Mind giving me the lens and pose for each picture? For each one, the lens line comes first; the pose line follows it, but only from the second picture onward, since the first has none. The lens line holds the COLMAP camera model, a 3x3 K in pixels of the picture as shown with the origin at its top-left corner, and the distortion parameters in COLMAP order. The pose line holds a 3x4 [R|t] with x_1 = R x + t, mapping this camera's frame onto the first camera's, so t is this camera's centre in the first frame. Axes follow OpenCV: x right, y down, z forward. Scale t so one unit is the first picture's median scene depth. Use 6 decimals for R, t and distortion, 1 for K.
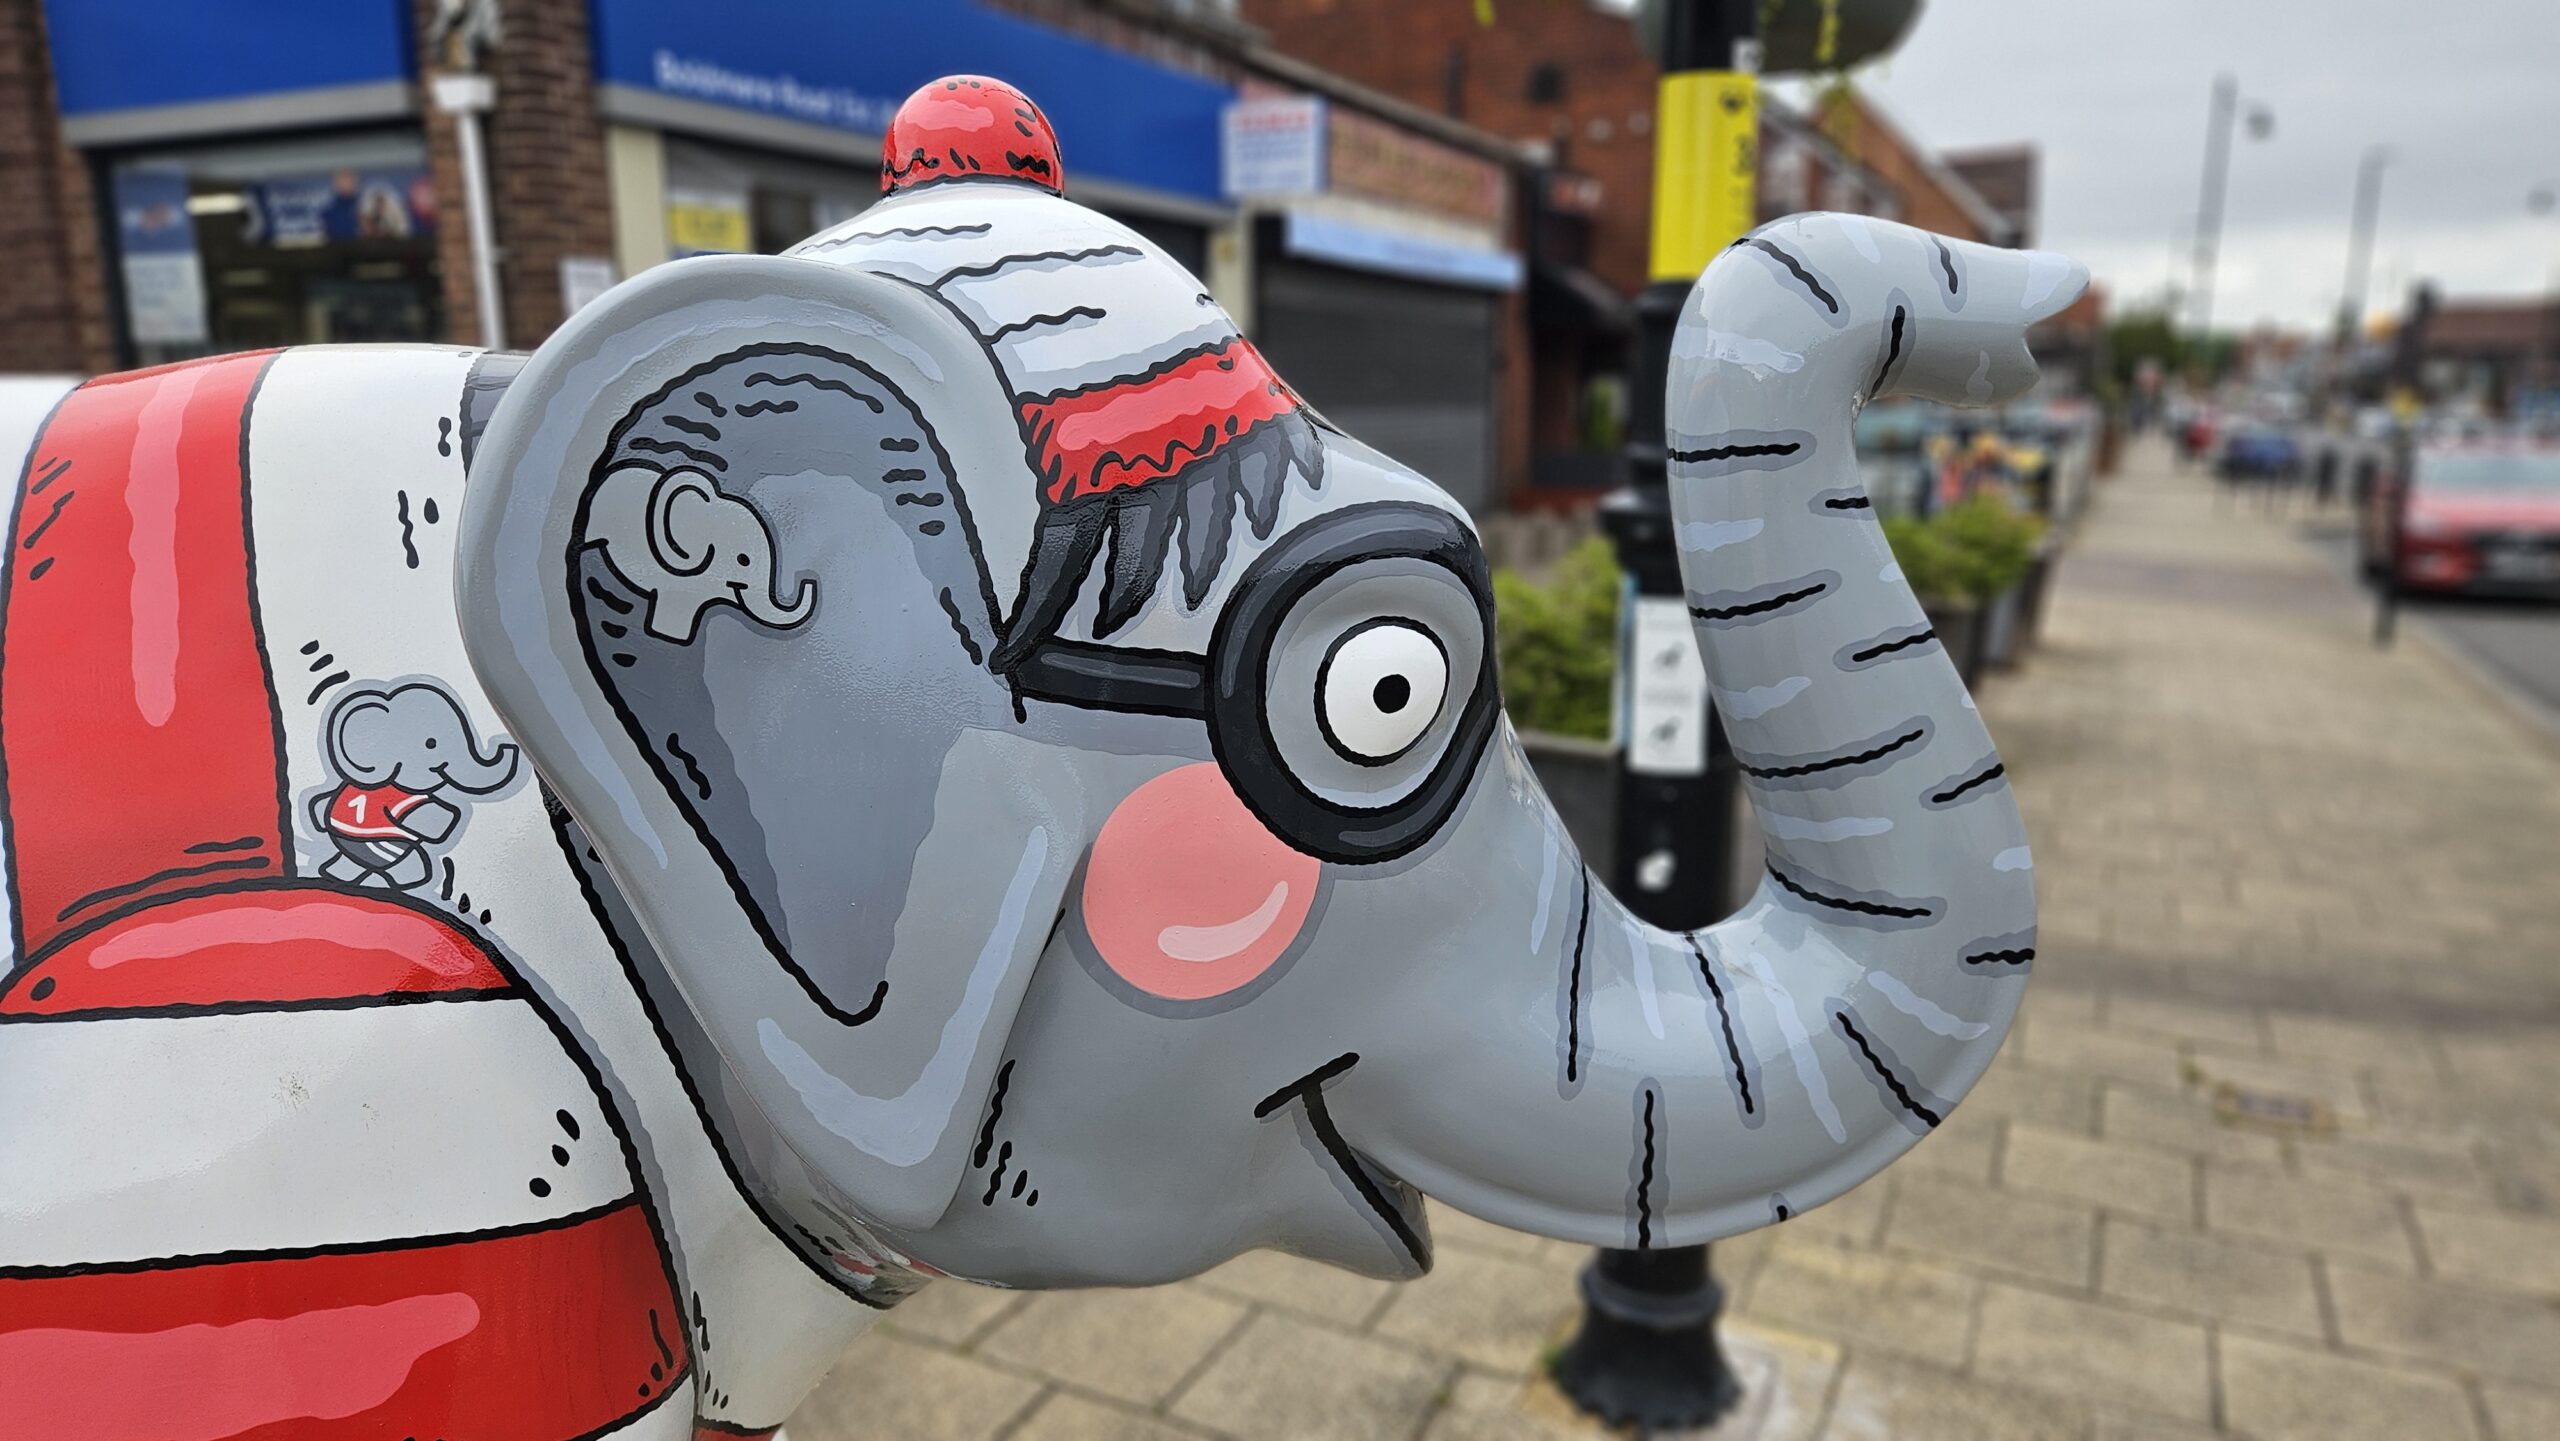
lens RADIAL K [[1735.3, 0, 1287.3], [0, 1735.3, 750.4], [0, 0, 1]] dist [0.069690, -0.065152]
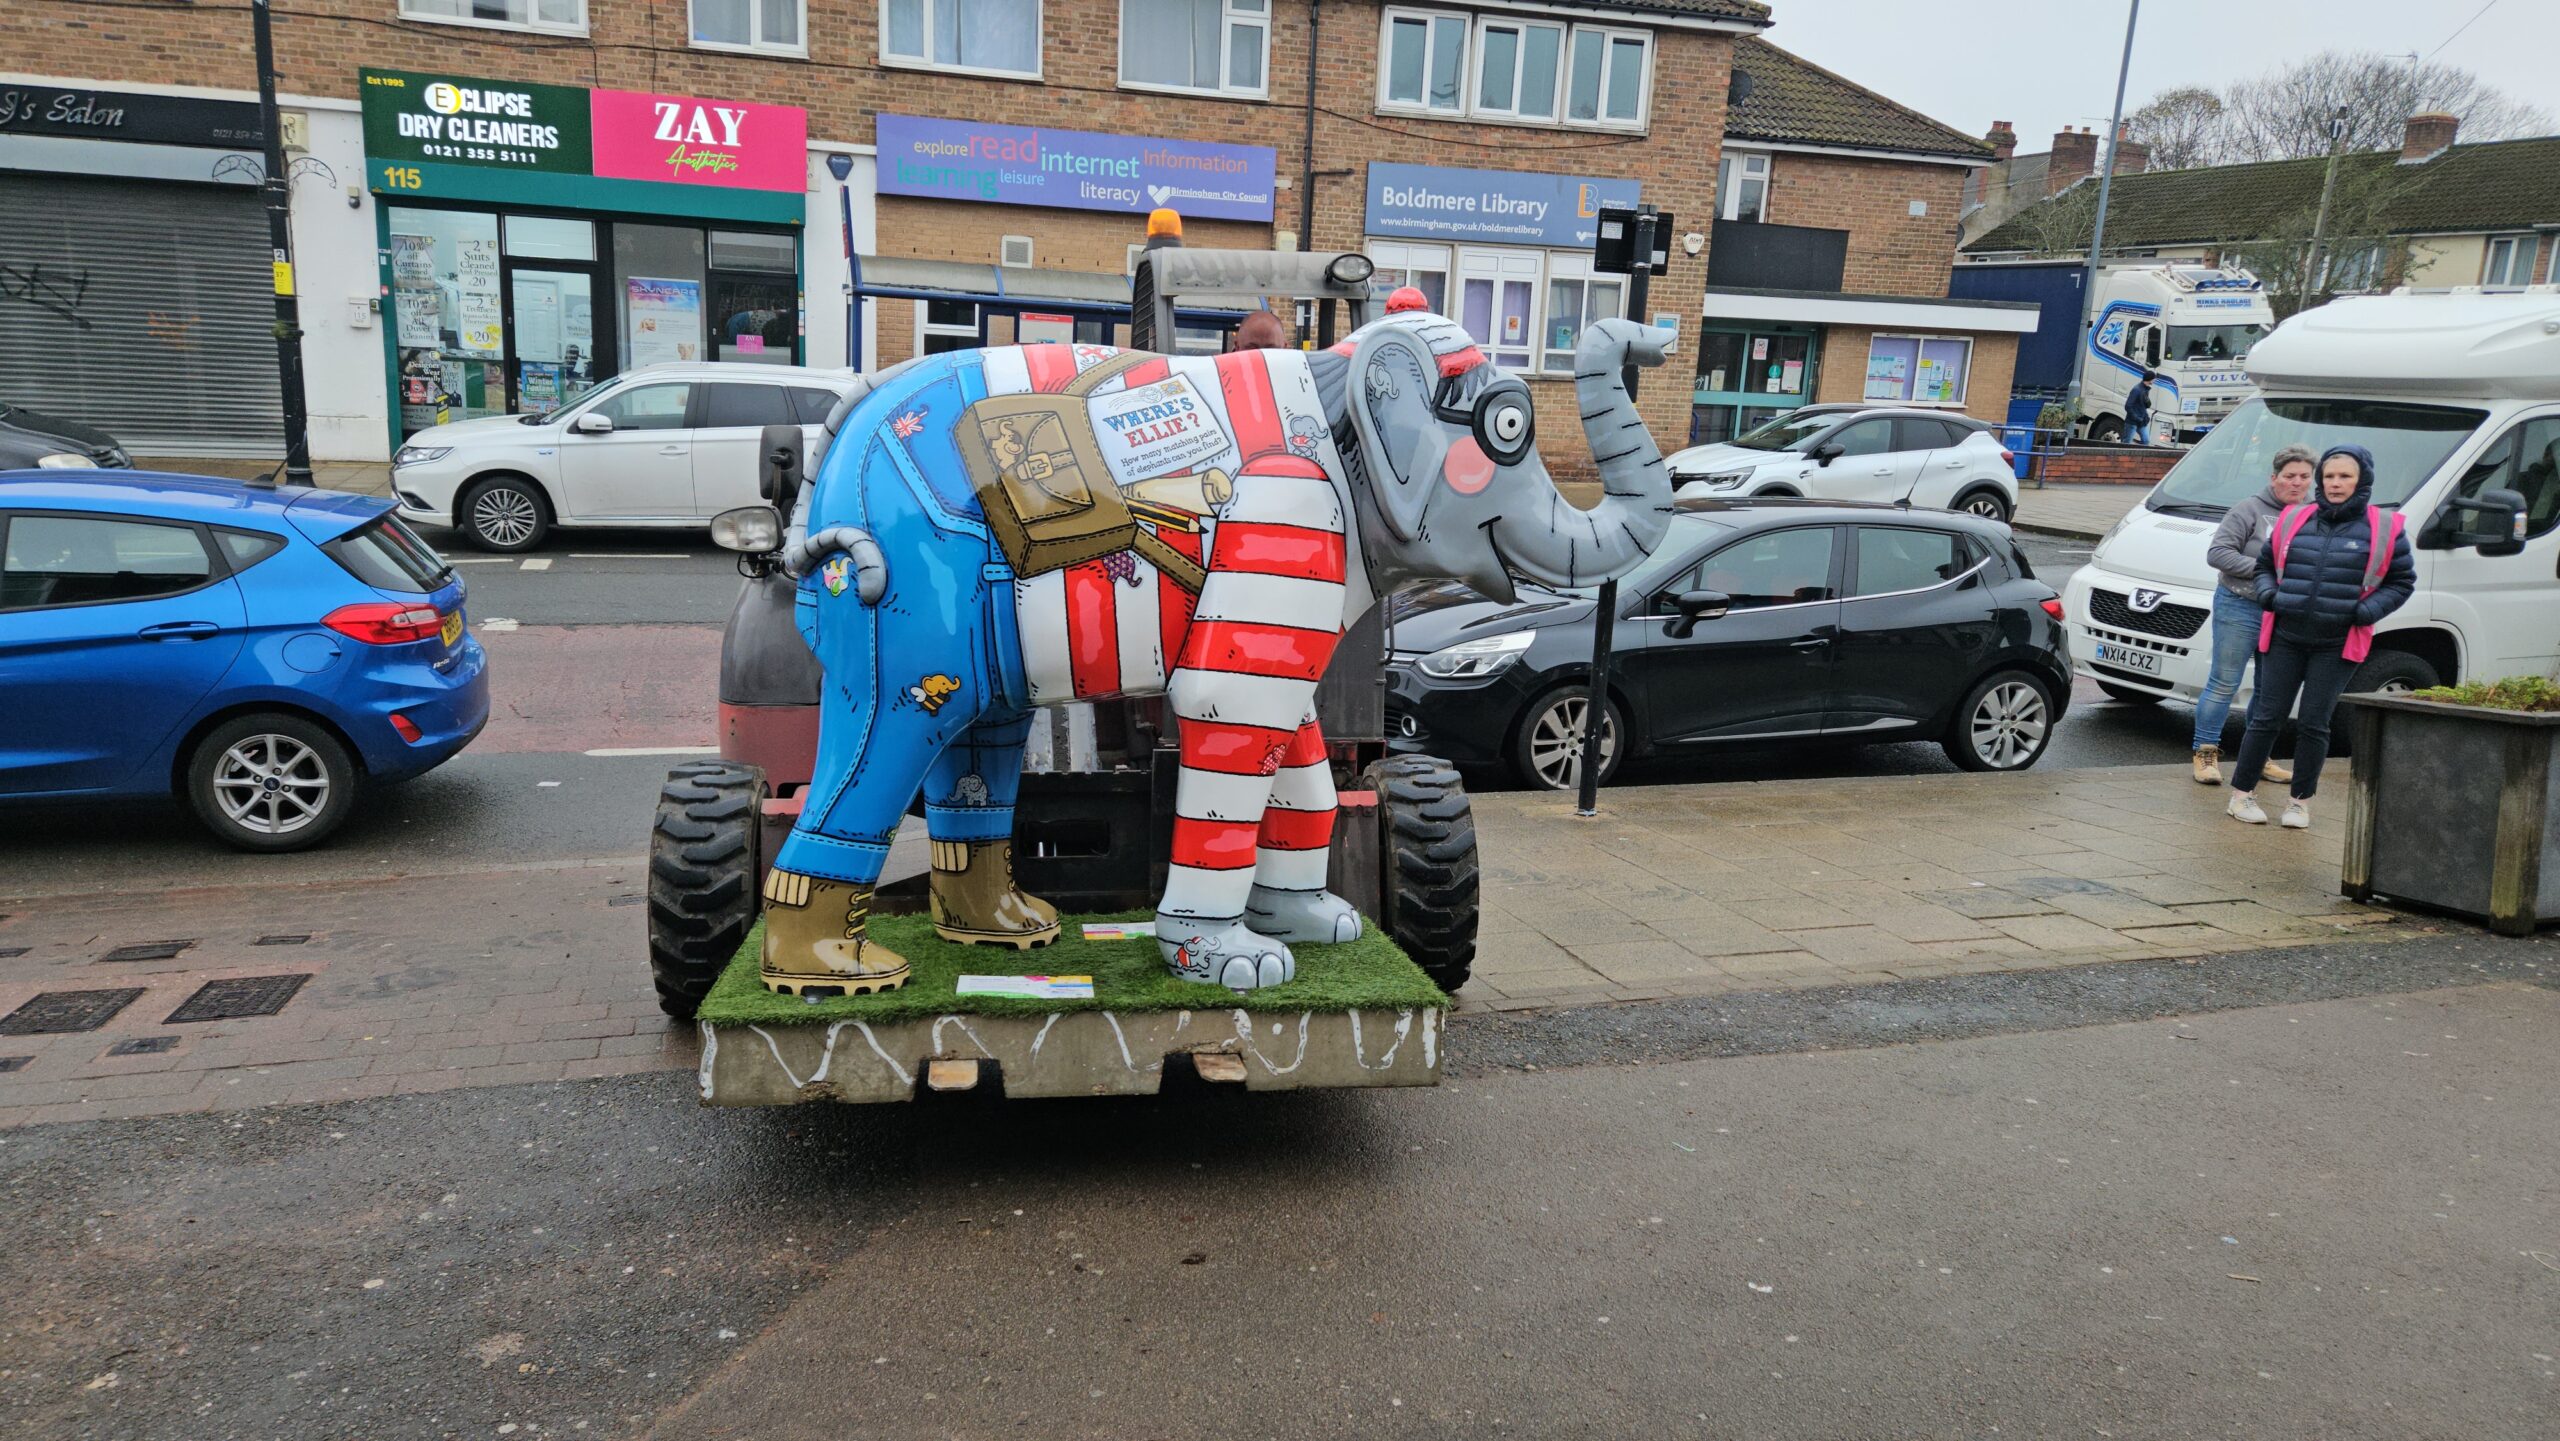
lens RADIAL K [[1716.2, 0, 1271.9], [0, 1716.2, 743.0], [0, 0, 1]] dist [0.066994, -0.060160]
pose [[0.999901, -0.003250, 0.013724, -0.606334], [0.004279, 0.997127, -0.075630, 1.096419], [-0.013439, 0.075681, 0.997042, -3.266786]]
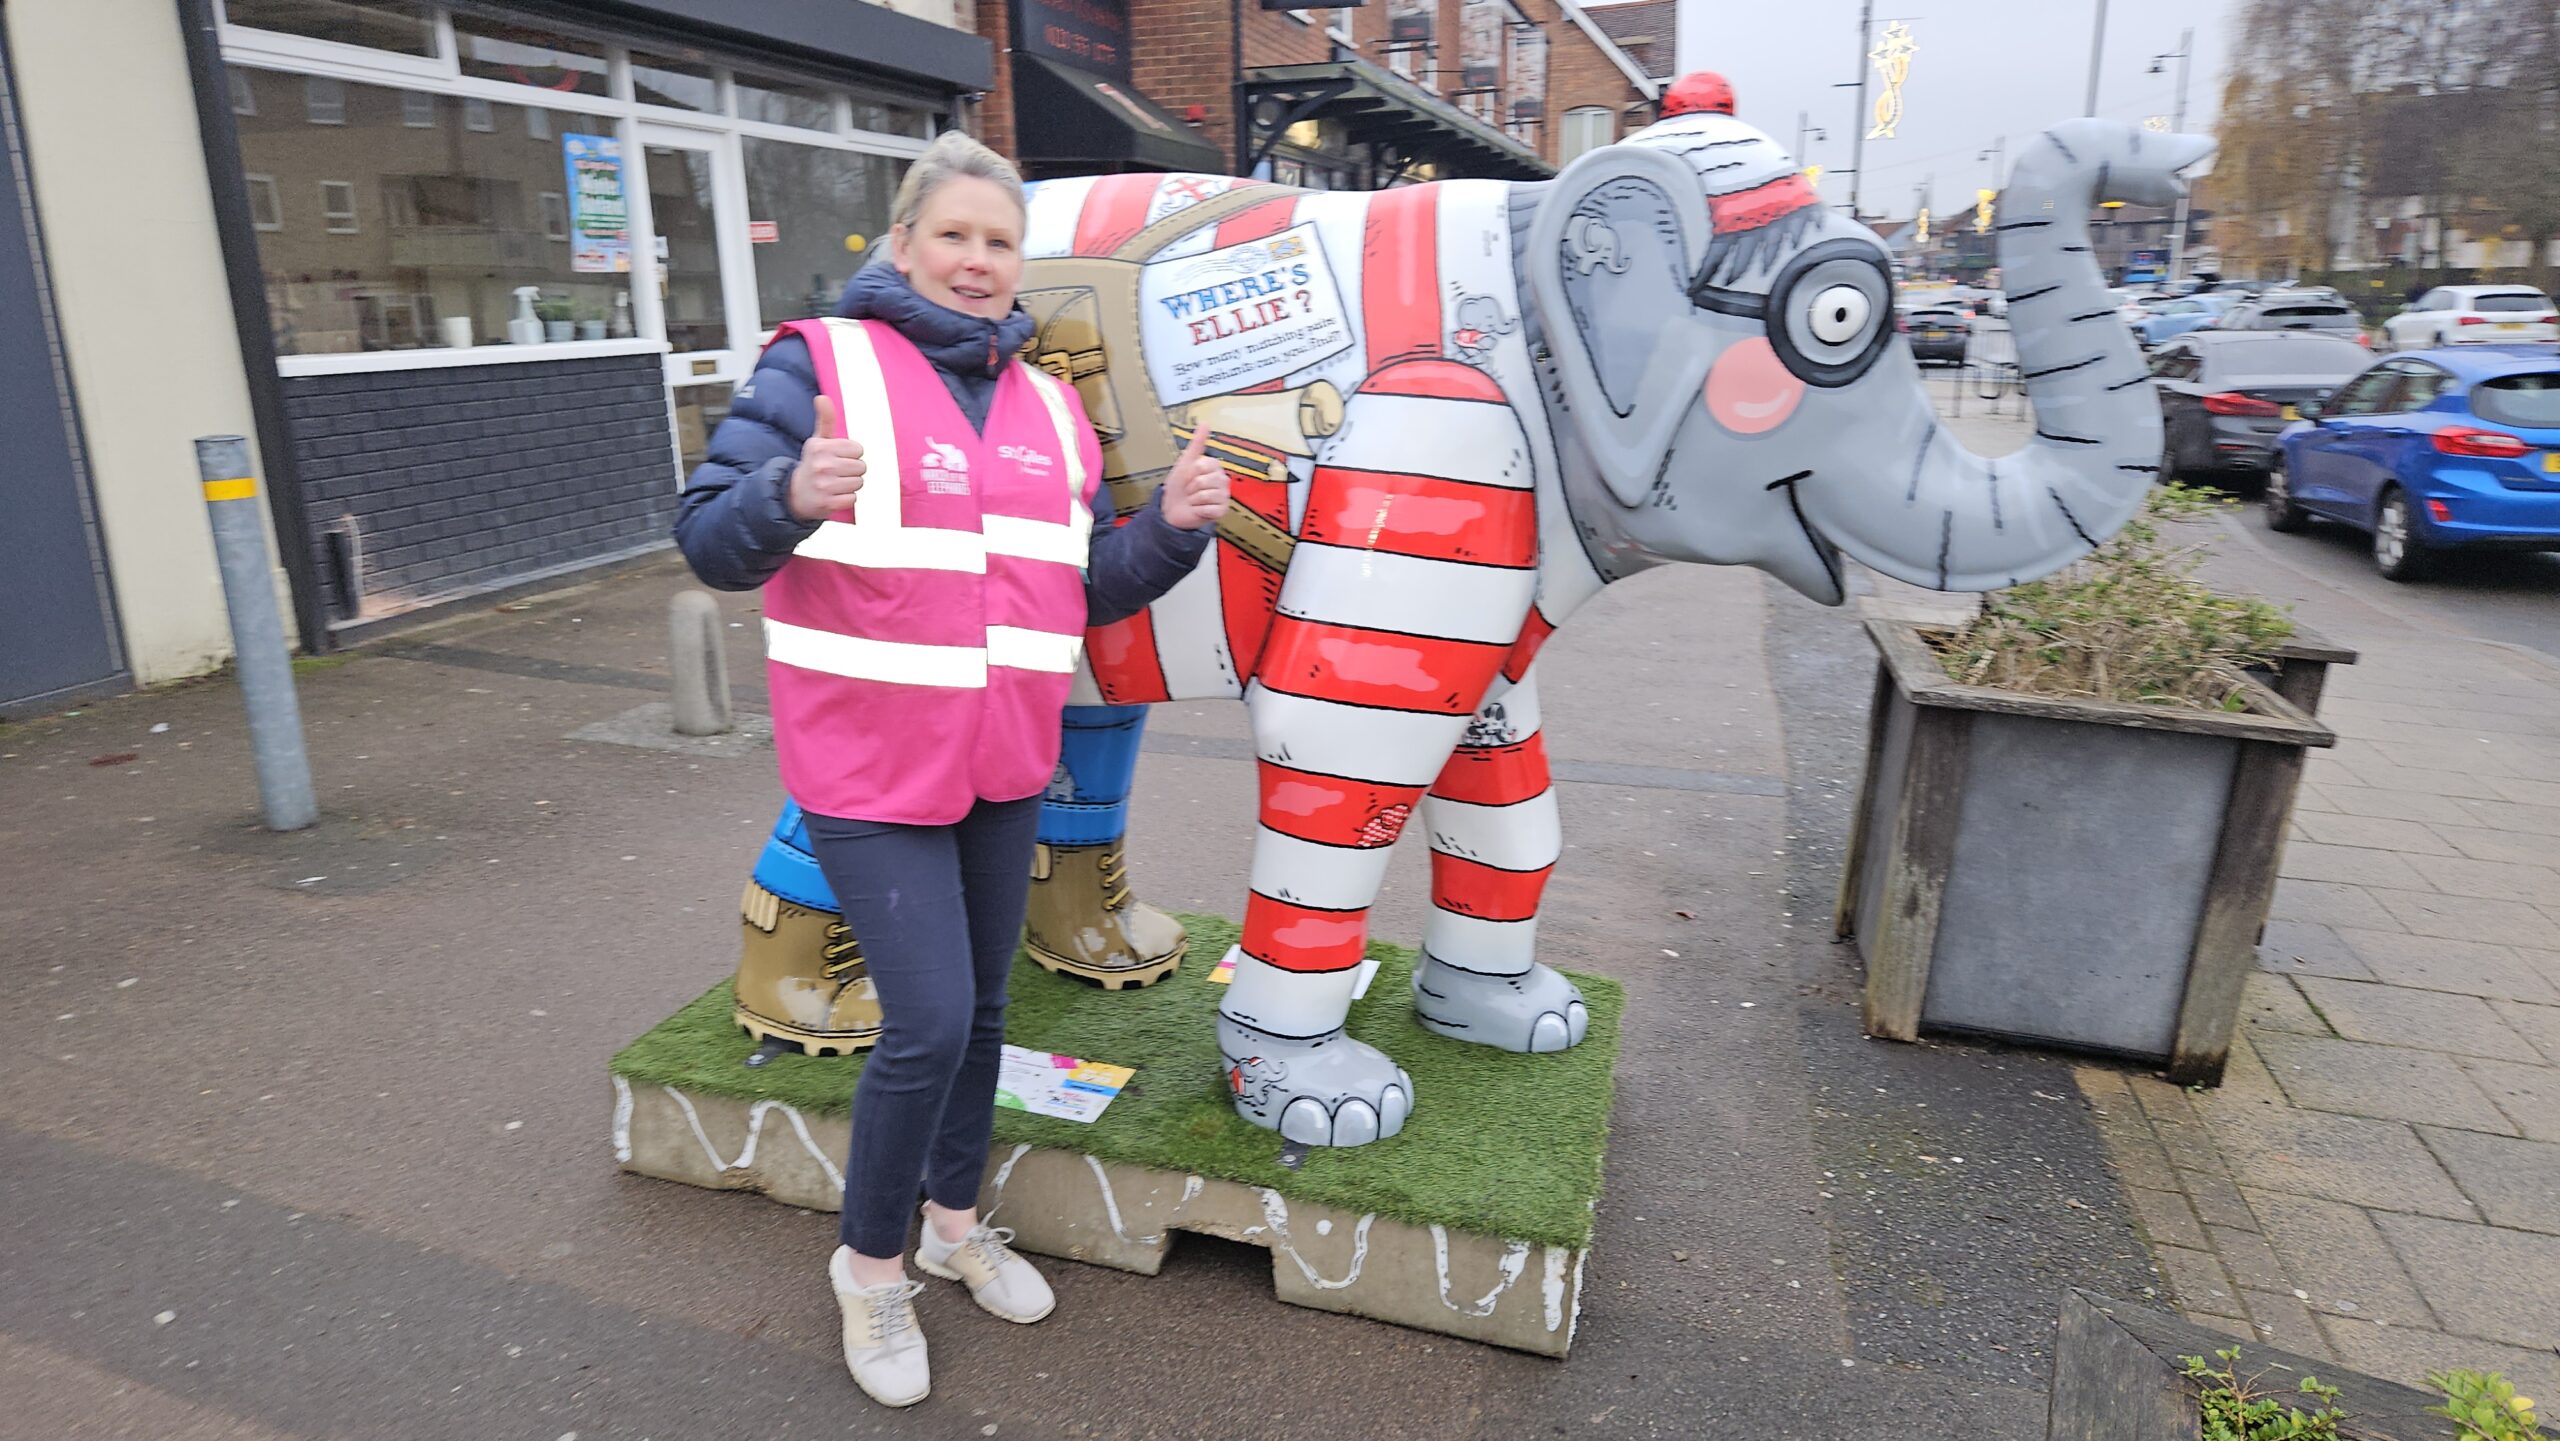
lens RADIAL K [[1677.6, 0, 1251.1], [0, 1677.6, 749.2], [0, 0, 1]] dist [0.056156, -0.000524]
pose [[0.923404, 0.126746, -0.362298, 0.243334], [-0.098990, 0.990614, 0.094257, 0.451450], [0.370844, -0.051173, 0.927284, -1.678744]]
